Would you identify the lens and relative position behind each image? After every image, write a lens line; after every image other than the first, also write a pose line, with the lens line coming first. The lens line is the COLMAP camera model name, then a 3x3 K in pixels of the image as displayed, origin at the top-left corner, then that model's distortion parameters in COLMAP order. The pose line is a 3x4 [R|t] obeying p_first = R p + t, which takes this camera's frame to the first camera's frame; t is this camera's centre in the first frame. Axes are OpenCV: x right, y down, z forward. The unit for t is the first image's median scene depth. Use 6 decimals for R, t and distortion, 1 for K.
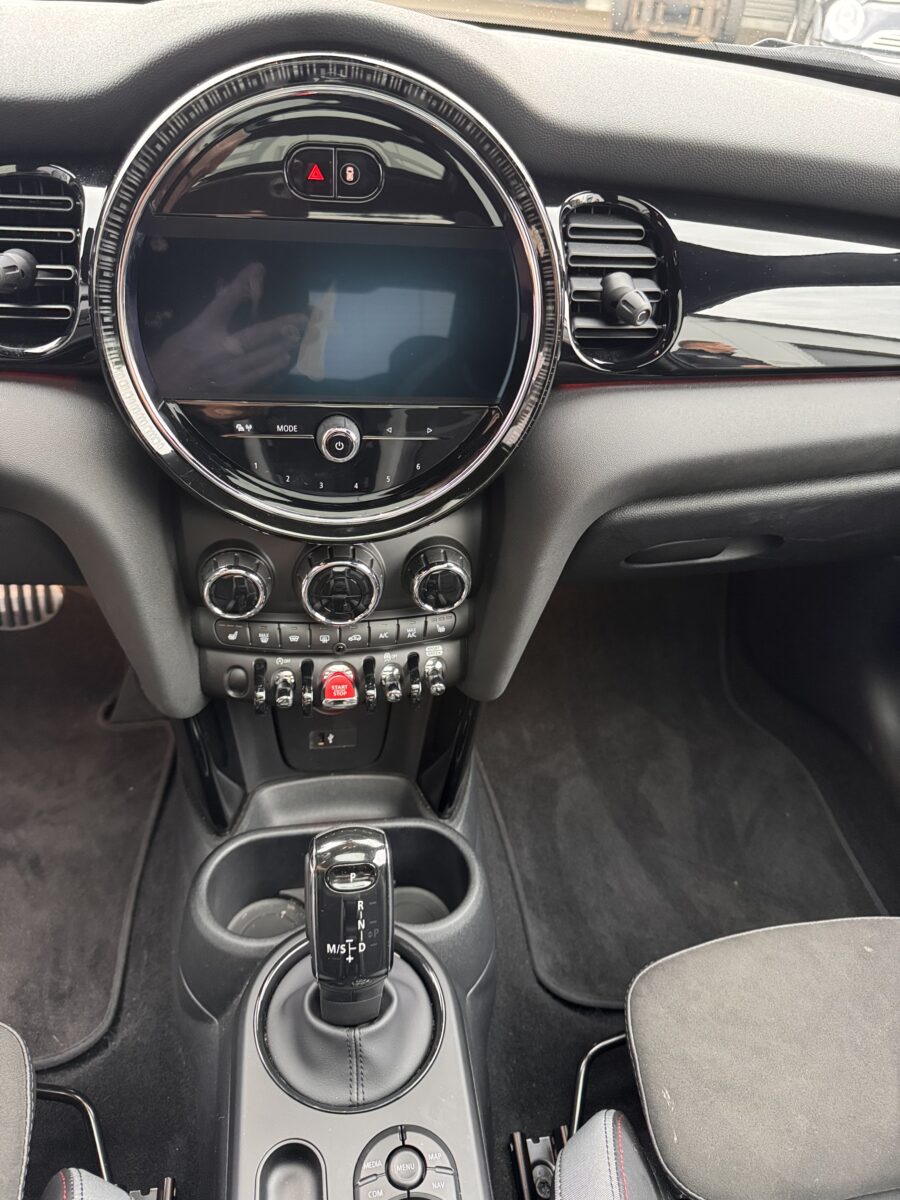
lens RADIAL K [[838.7, 0, 443.0], [0, 838.7, 593.2], [0, 0, 1]] dist [0.026056, -0.024222]
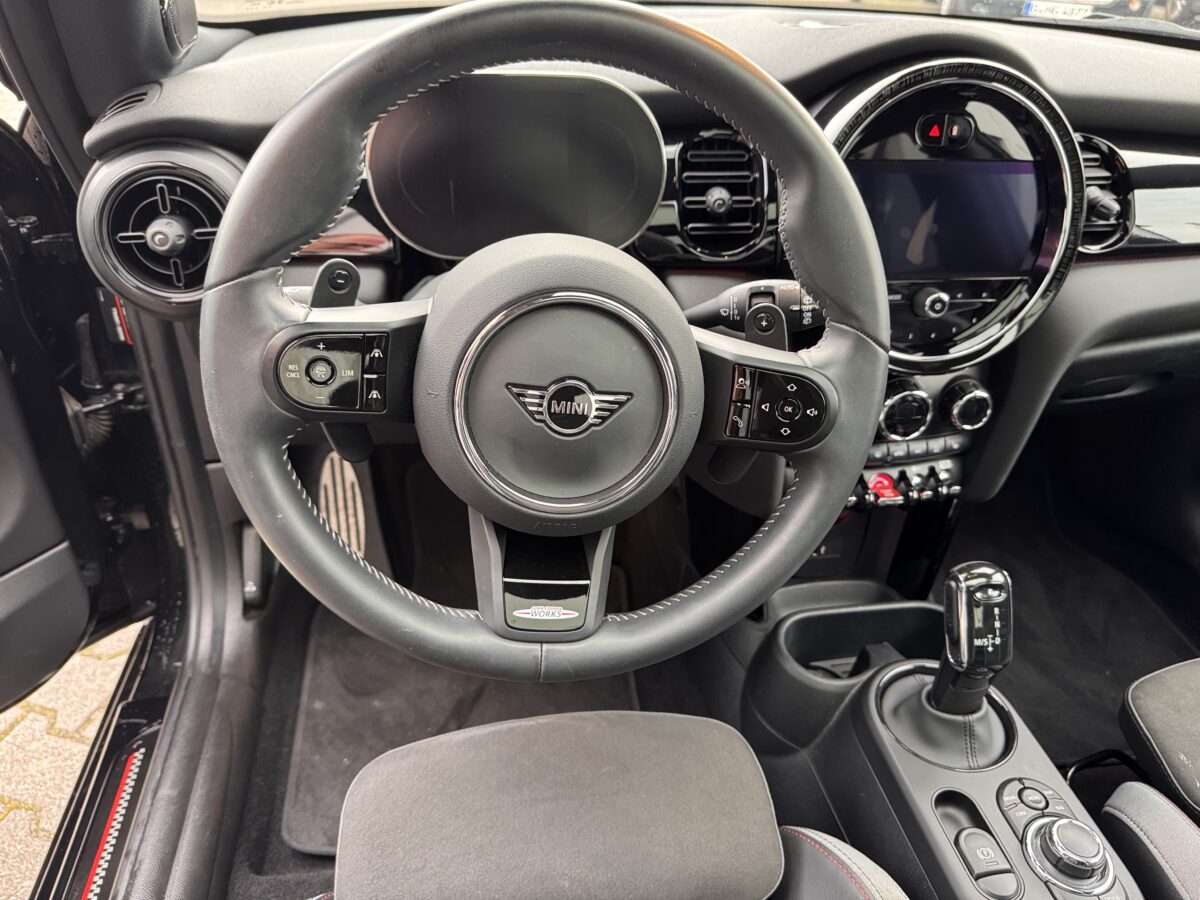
lens RADIAL K [[838.7, 0, 610.6], [0, 838.7, 455.6], [0, 0, 1]] dist [0.026056, -0.024222]
pose [[0.998724, -0.045968, 0.020922, -0.656566], [0.047376, 0.996229, -0.072685, 0.146636], [-0.017502, 0.073583, 0.997136, -0.395376]]
